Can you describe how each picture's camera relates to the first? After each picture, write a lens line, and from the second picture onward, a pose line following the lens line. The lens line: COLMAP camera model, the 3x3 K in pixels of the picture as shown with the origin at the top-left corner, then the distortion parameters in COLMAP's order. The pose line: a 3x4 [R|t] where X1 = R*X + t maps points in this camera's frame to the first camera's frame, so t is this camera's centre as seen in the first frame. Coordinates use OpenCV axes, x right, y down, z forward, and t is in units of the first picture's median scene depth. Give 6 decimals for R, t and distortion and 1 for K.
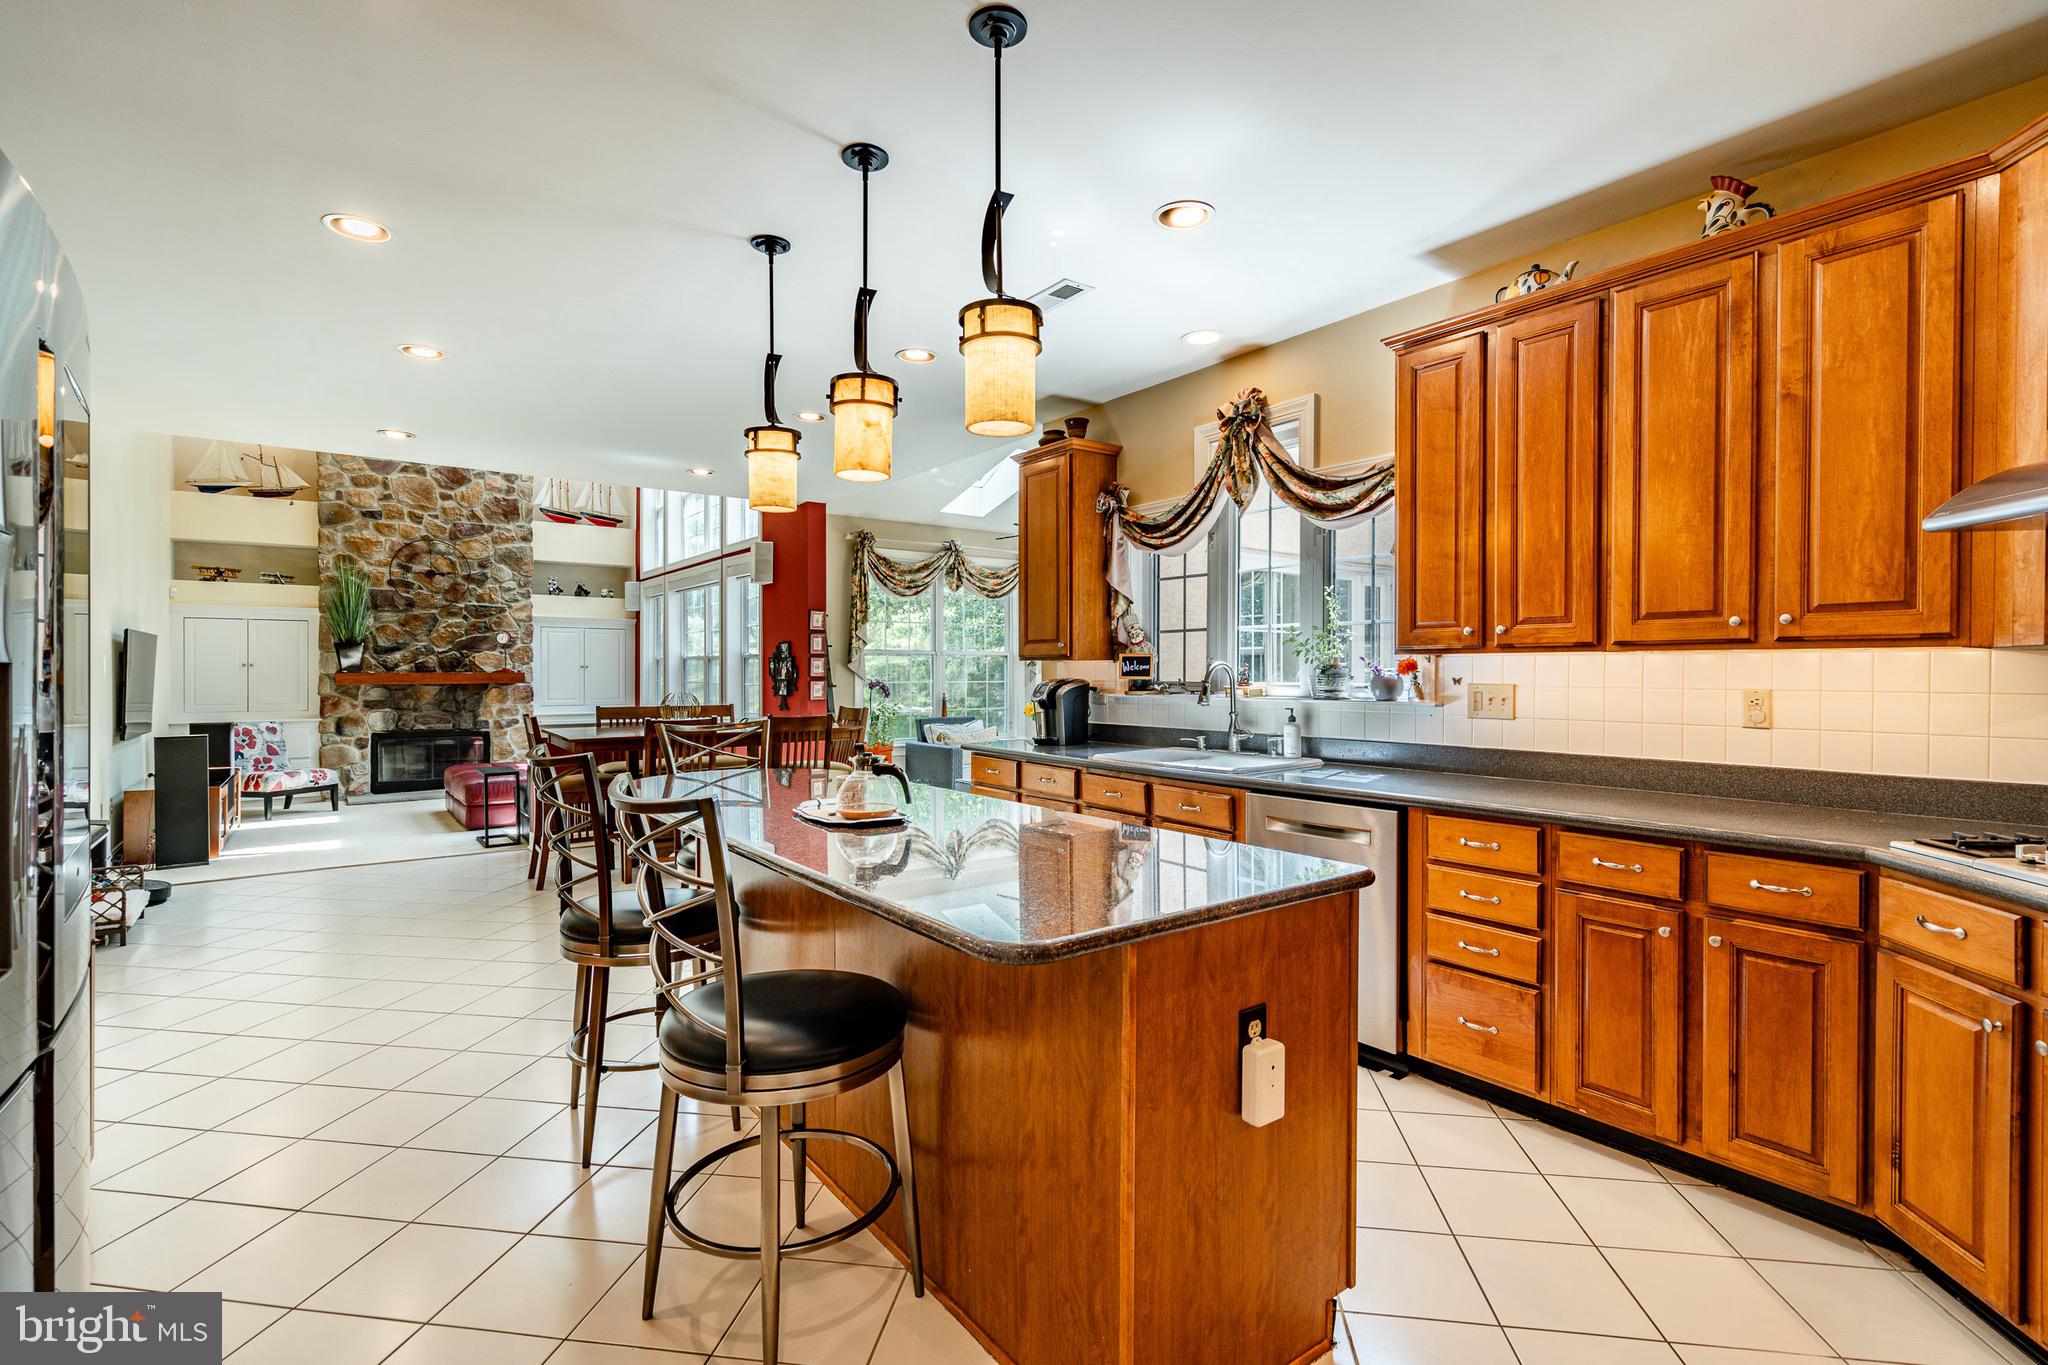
lens RADIAL K [[944.2, 0, 1028.2], [0, 944.2, 667.0], [0, 0, 1]] dist [-0.001624, 0.000949]
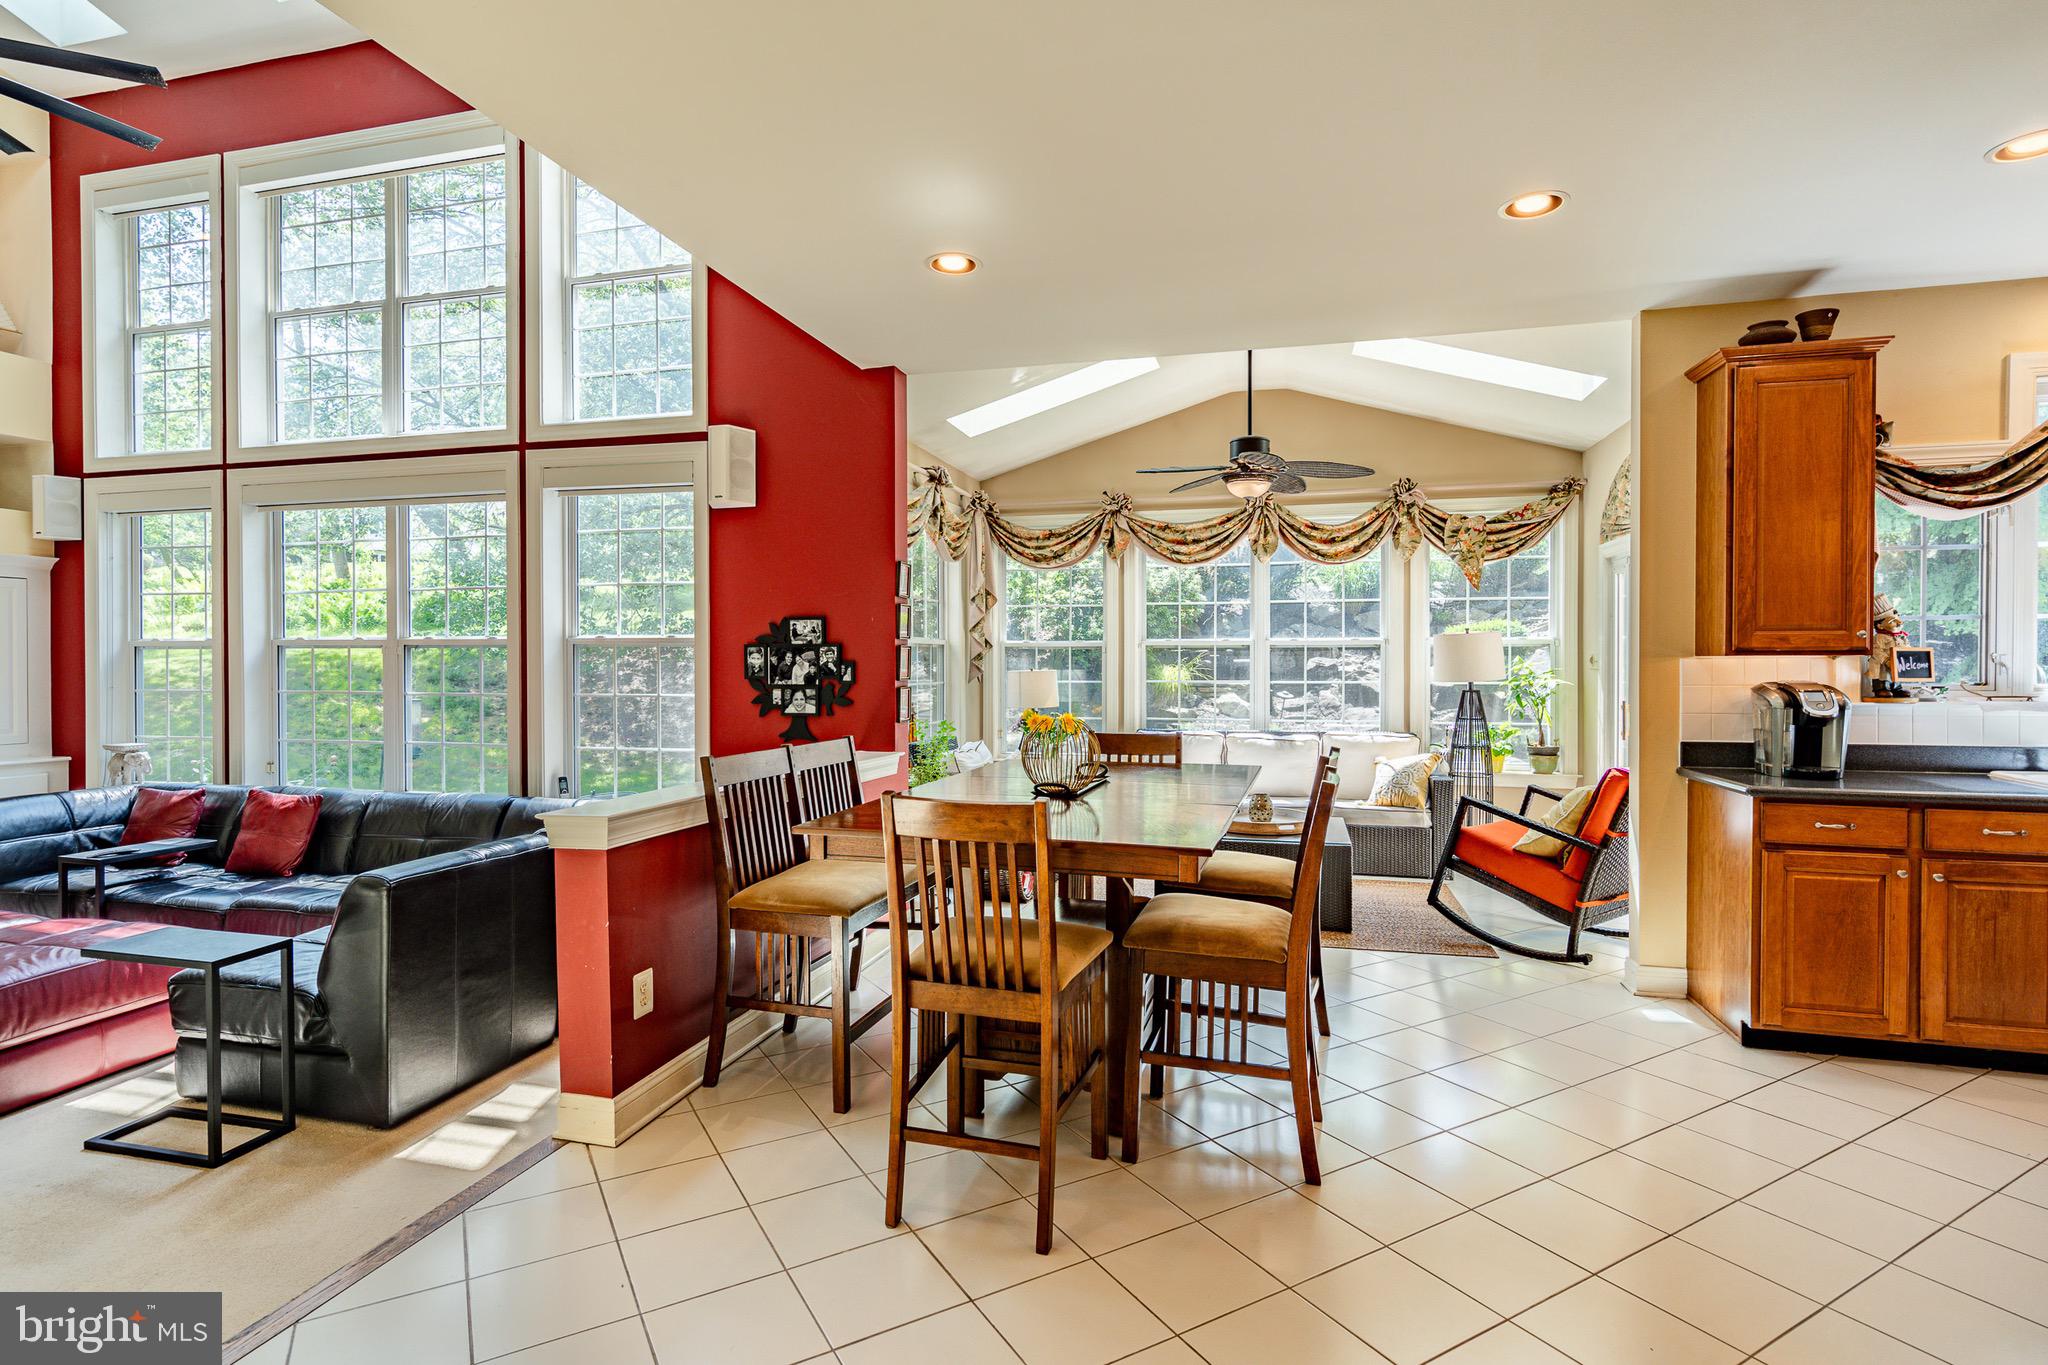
lens RADIAL K [[1043.9, 0, 1040.6], [0, 1043.9, 669.7], [0, 0, 1]] dist [0.010589, 0.002407]
pose [[0.781388, -0.003220, 0.624037, -0.420895], [-0.002348, 0.999964, 0.008100, -0.000846], [-0.624041, -0.007794, 0.781353, 0.348470]]
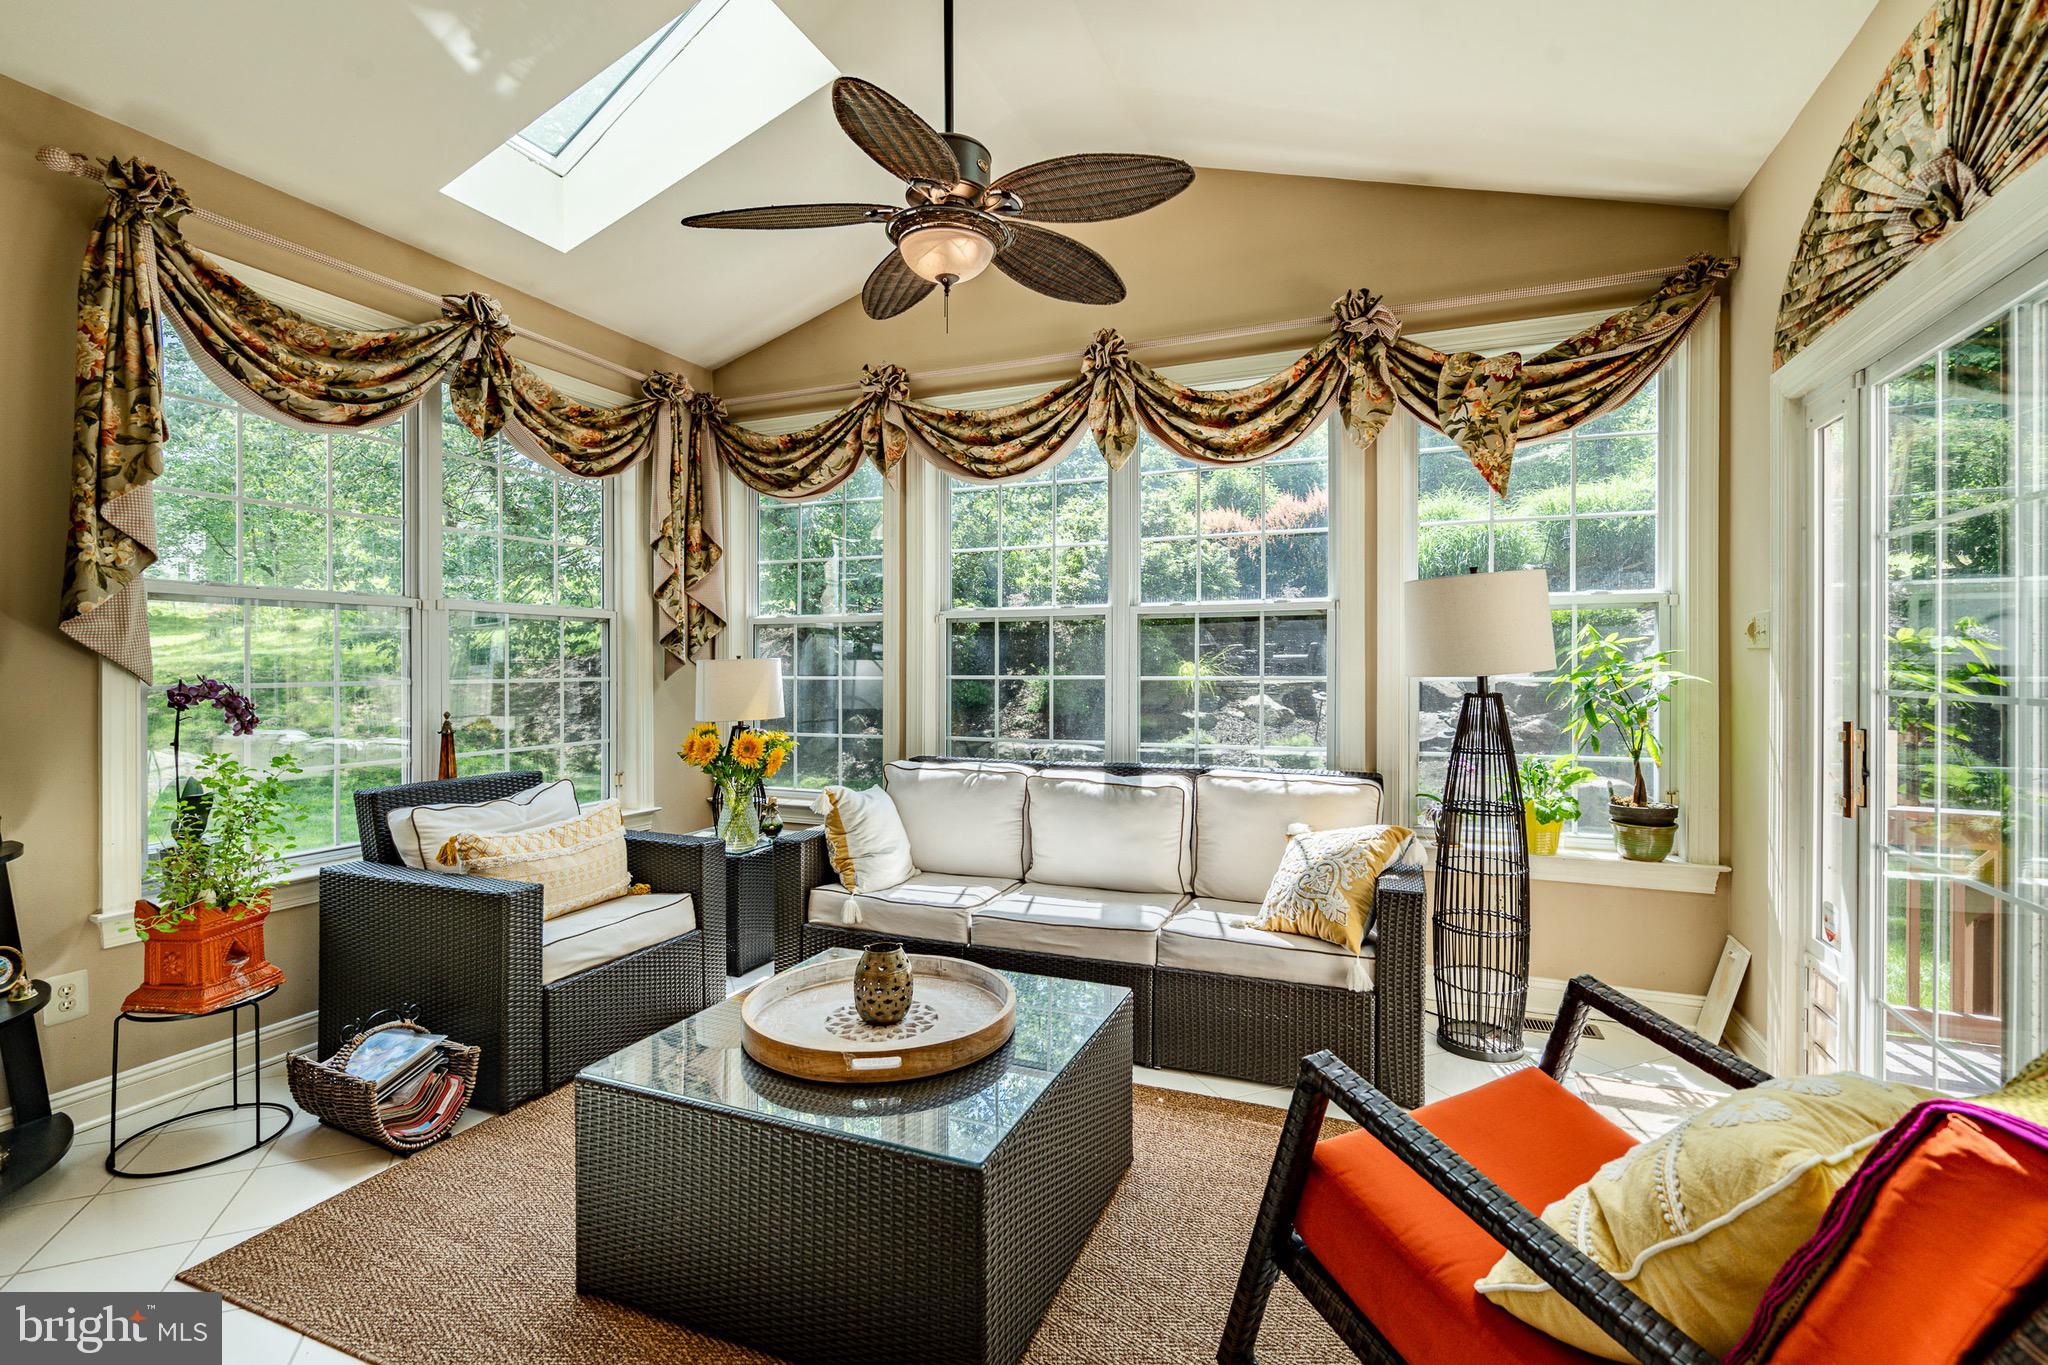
lens RADIAL K [[944.2, 0, 1029.5], [0, 944.2, 669.7], [0, 0, 1]] dist [-0.001624, 0.000949]
pose [[0.864821, -0.003471, 0.502068, -0.069551], [0.000237, 0.999979, 0.006505, 0.007375], [-0.502080, -0.005507, 0.864804, 0.510129]]
